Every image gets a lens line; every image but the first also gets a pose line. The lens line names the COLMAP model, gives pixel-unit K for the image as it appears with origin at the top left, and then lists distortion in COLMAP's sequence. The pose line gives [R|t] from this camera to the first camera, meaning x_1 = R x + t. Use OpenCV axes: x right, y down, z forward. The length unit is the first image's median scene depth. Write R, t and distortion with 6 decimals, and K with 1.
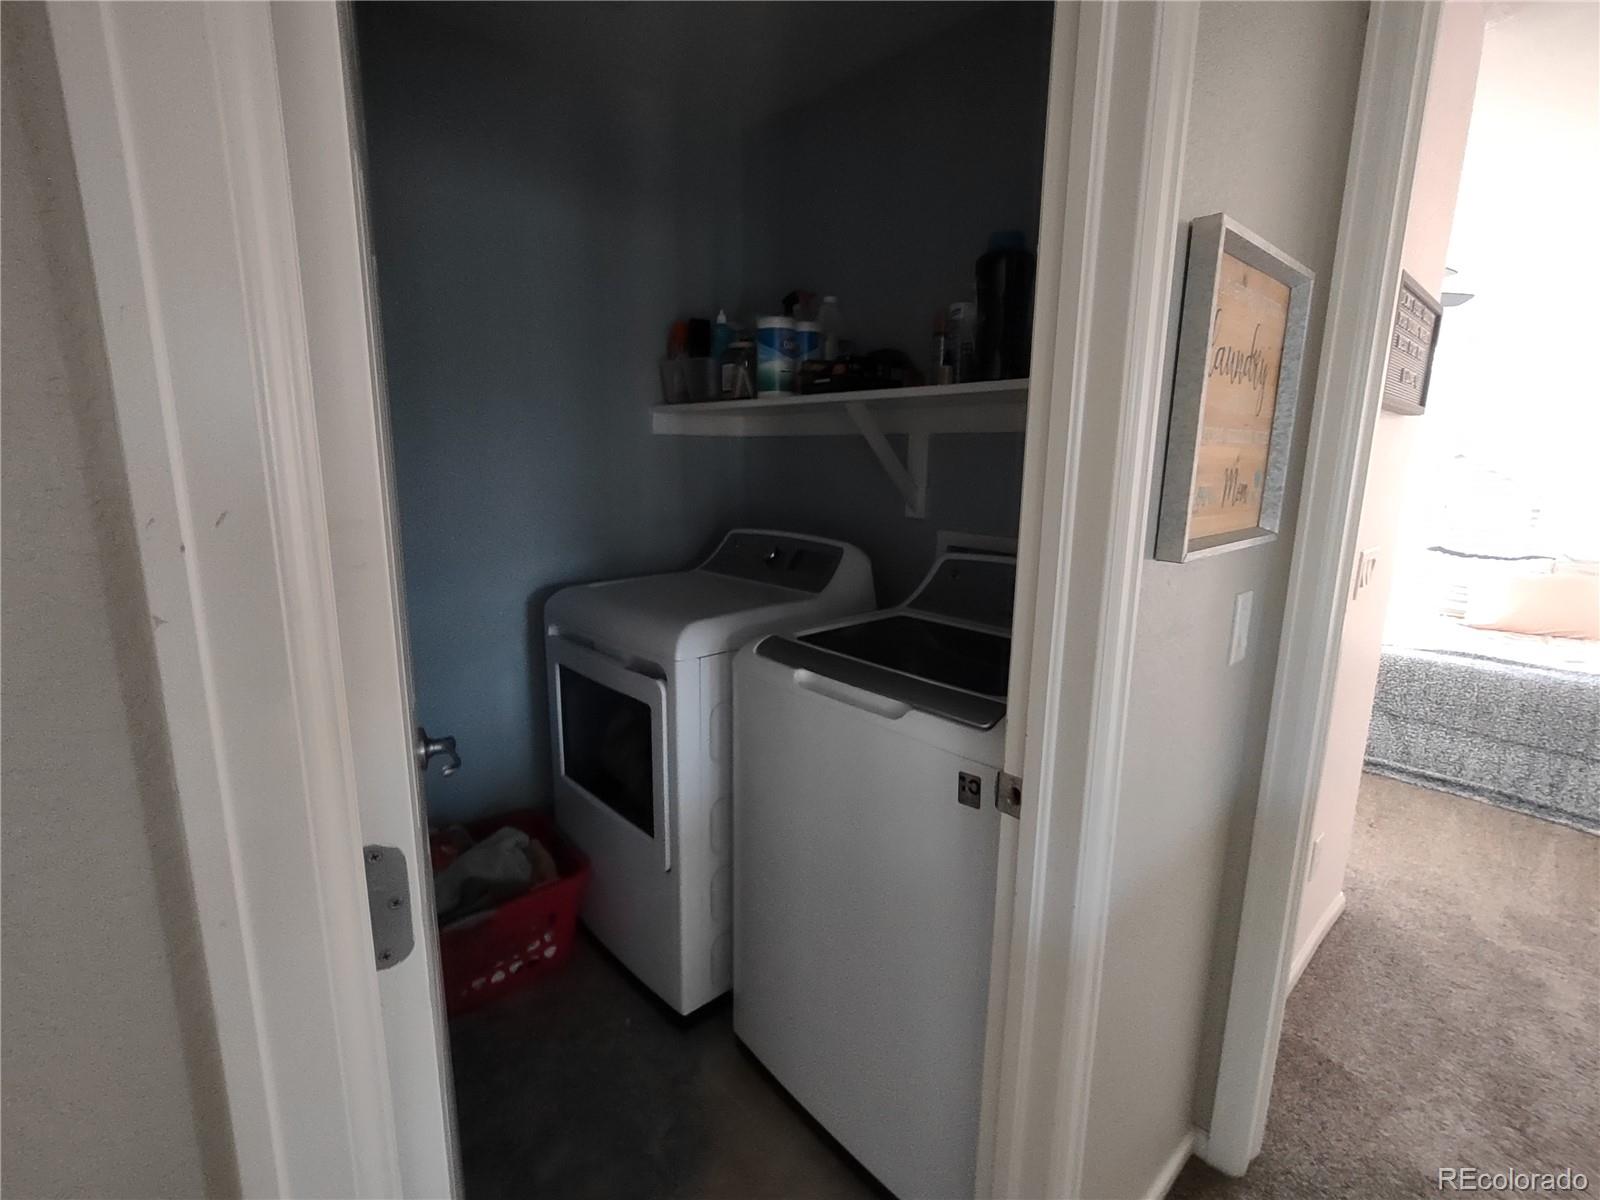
lens RADIAL K [[726.9, 0, 803.4], [0, 726.9, 594.0], [0, 0, 1]] dist [-0.006268, 0.001404]
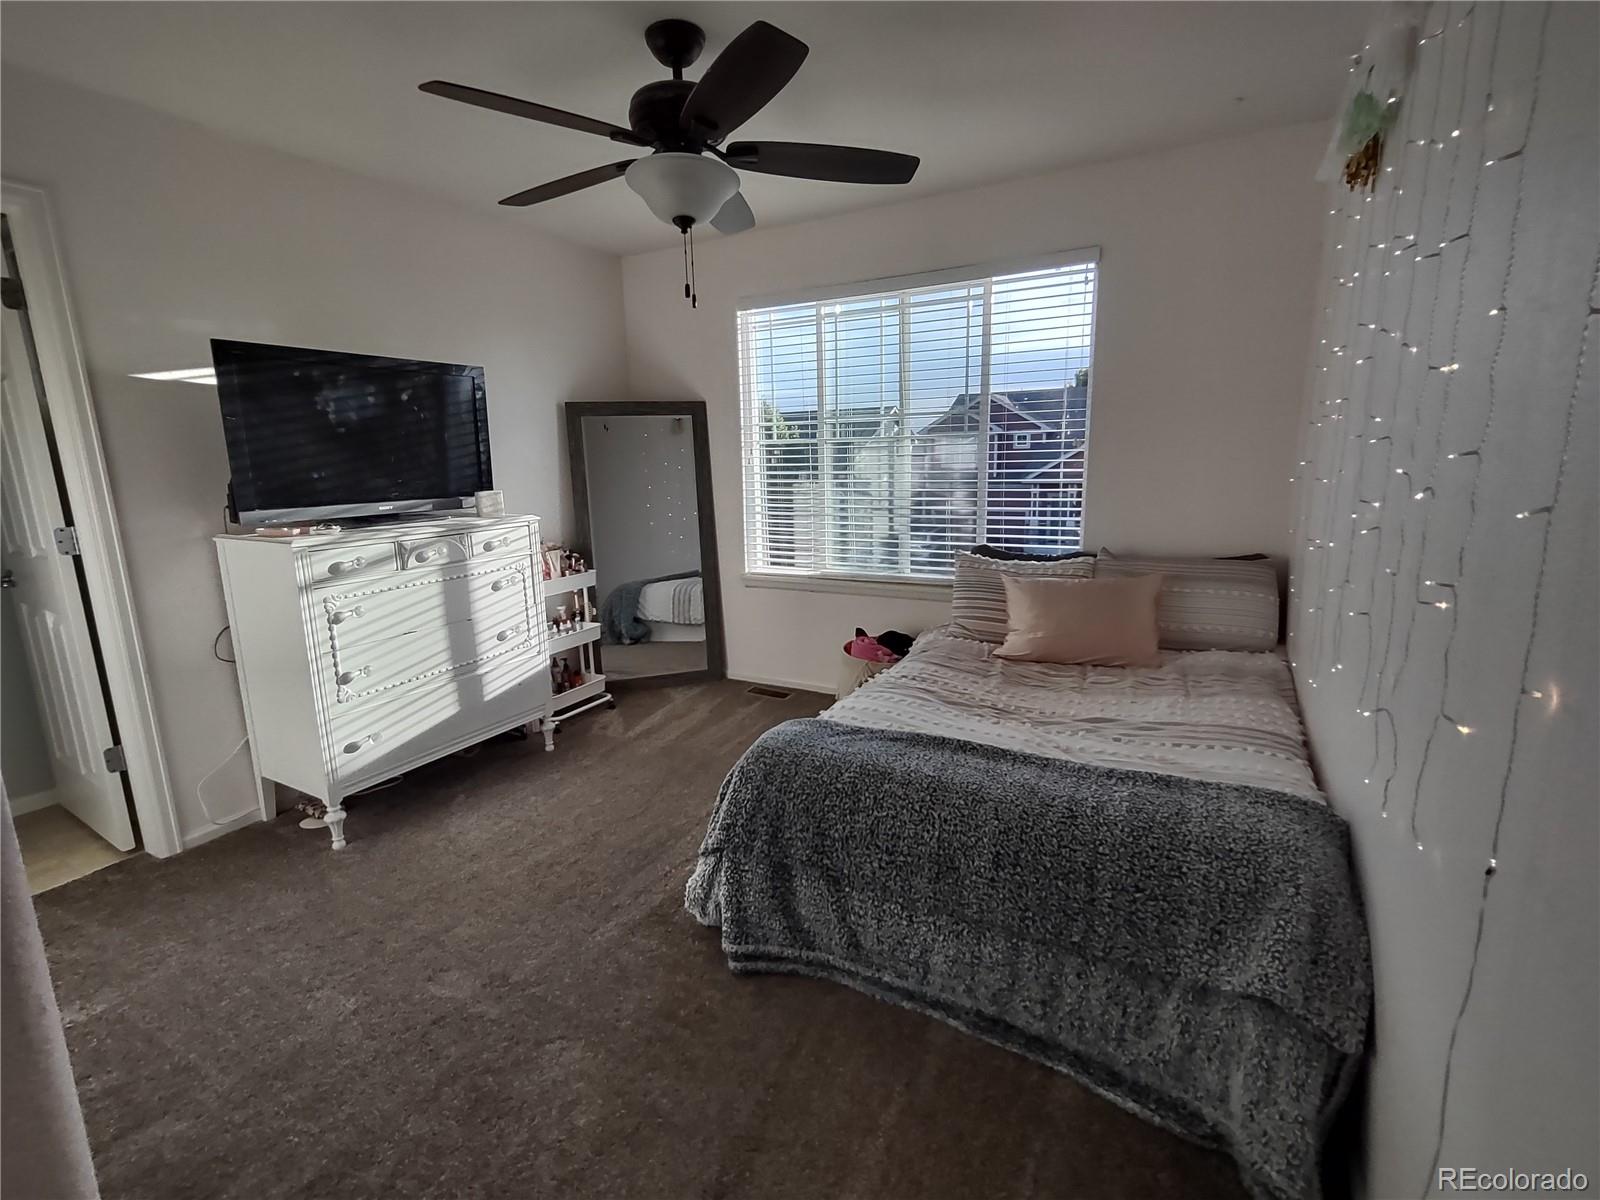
lens RADIAL K [[726.9, 0, 796.2], [0, 726.9, 599.4], [0, 0, 1]] dist [-0.006268, 0.001404]
pose [[0.946417, -0.100432, 0.306935, 0.696582], [0.099356, 0.994867, 0.019171, -0.066354], [-0.307285, 0.012352, 0.951537, 0.514260]]
